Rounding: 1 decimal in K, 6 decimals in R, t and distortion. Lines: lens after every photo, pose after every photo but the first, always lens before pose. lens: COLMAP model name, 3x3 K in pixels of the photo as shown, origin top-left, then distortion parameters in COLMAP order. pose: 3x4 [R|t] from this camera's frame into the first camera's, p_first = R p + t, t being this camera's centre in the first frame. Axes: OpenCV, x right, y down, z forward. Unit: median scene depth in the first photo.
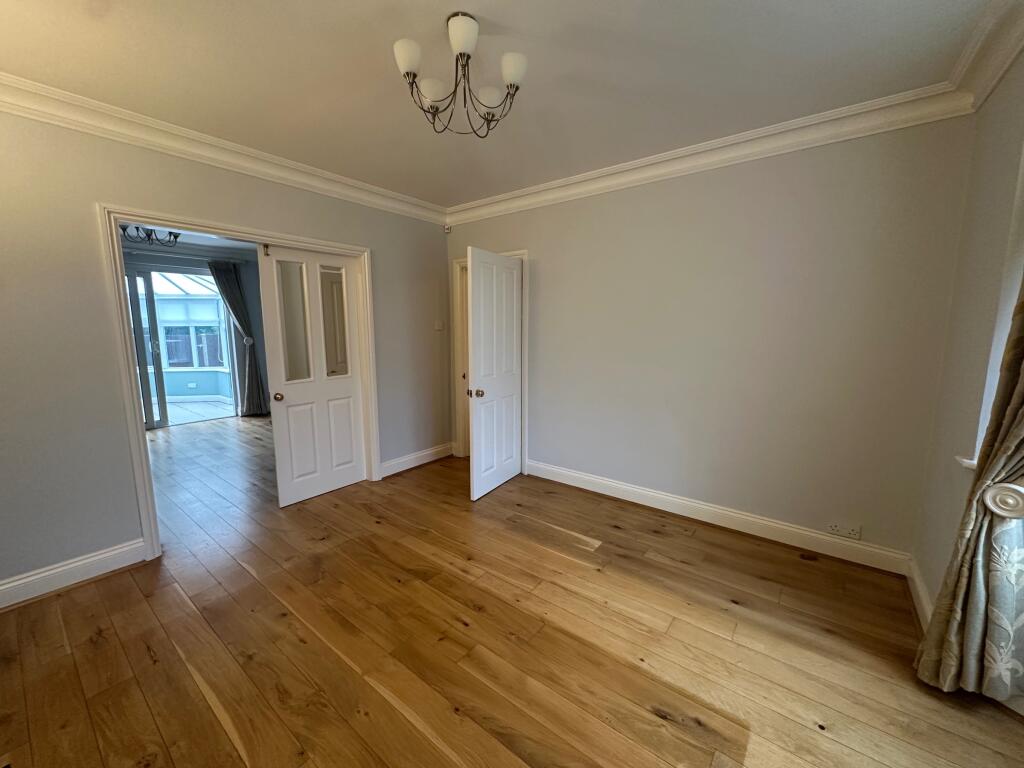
lens RADIAL K [[406.8, 0, 512.0], [0, 406.8, 385.6], [0, 0, 1]] dist [-0.000733, 0.000094]
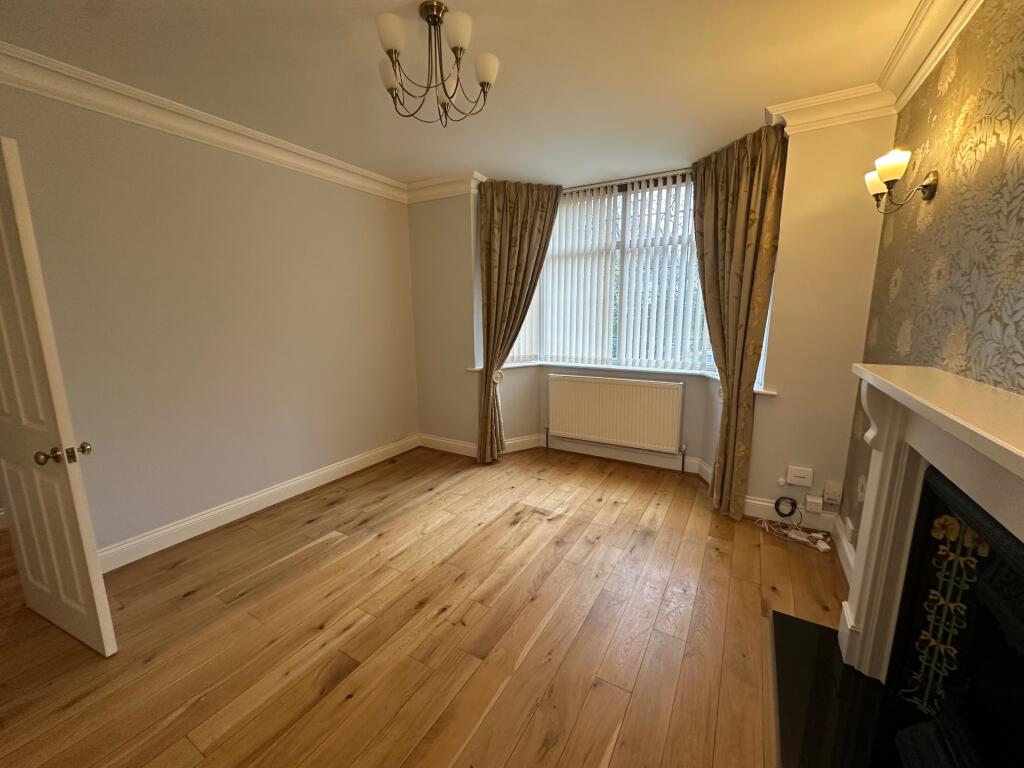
lens RADIAL K [[406.8, 0, 512.6], [0, 406.8, 381.9], [0, 0, 1]] dist [-0.000733, 0.000094]
pose [[-0.125619, -0.169201, 0.977543, -0.809148], [0.151386, 0.970540, 0.187442, -0.097087], [-0.980460, 0.171533, -0.096304, 0.658759]]
